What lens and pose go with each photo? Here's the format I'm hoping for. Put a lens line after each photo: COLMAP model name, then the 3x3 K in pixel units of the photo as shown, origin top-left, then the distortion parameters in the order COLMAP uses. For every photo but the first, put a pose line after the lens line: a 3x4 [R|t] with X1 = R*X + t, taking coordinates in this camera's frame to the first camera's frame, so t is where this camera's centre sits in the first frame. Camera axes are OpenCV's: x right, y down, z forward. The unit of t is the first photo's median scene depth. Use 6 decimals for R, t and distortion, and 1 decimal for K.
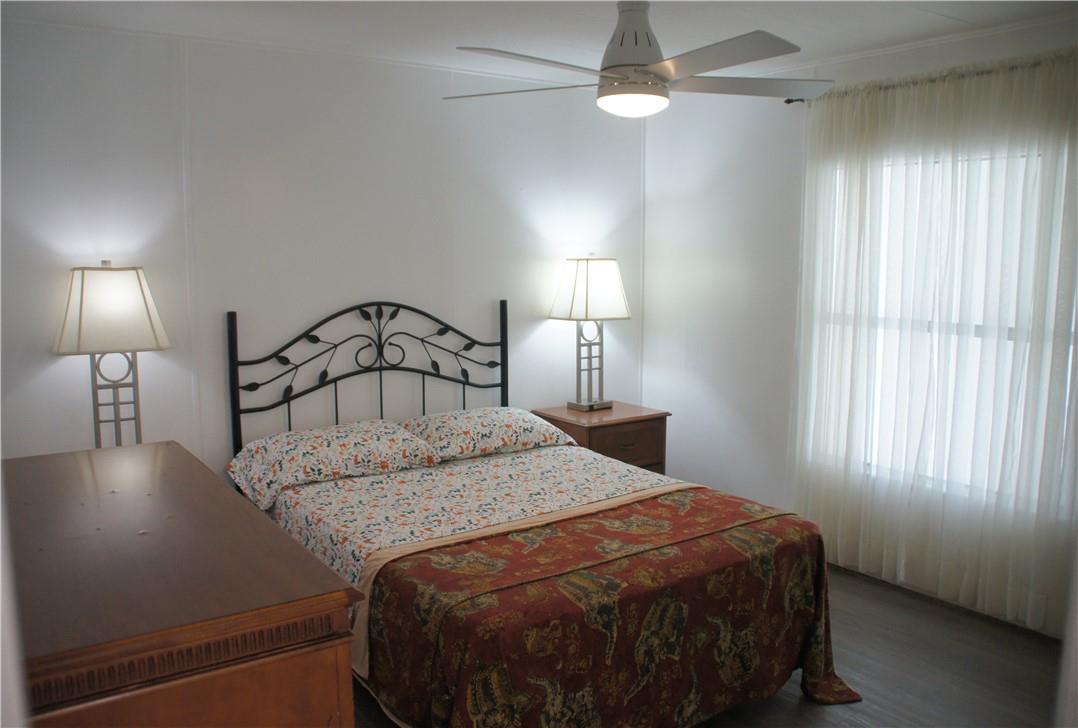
lens RADIAL K [[867.0, 0, 539.9], [0, 867.0, 348.8], [0, 0, 1]] dist [-0.133659, 0.000829]
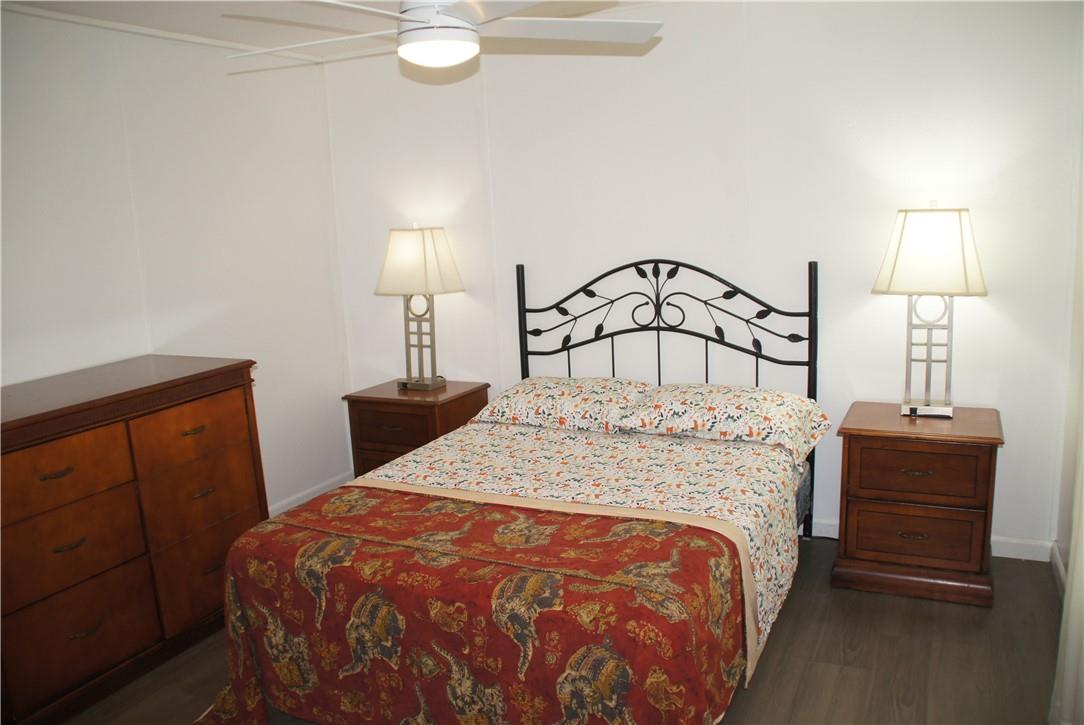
lens RADIAL K [[856.0, 0, 542.0], [0, 856.0, 362.5], [0, 0, 1]] dist [-0.188032, 0.184929]
pose [[0.461747, 0.133870, -0.876851, 0.634269], [-0.050792, 0.990914, 0.124537, -0.054712], [0.885556, -0.012968, 0.464351, 0.465179]]
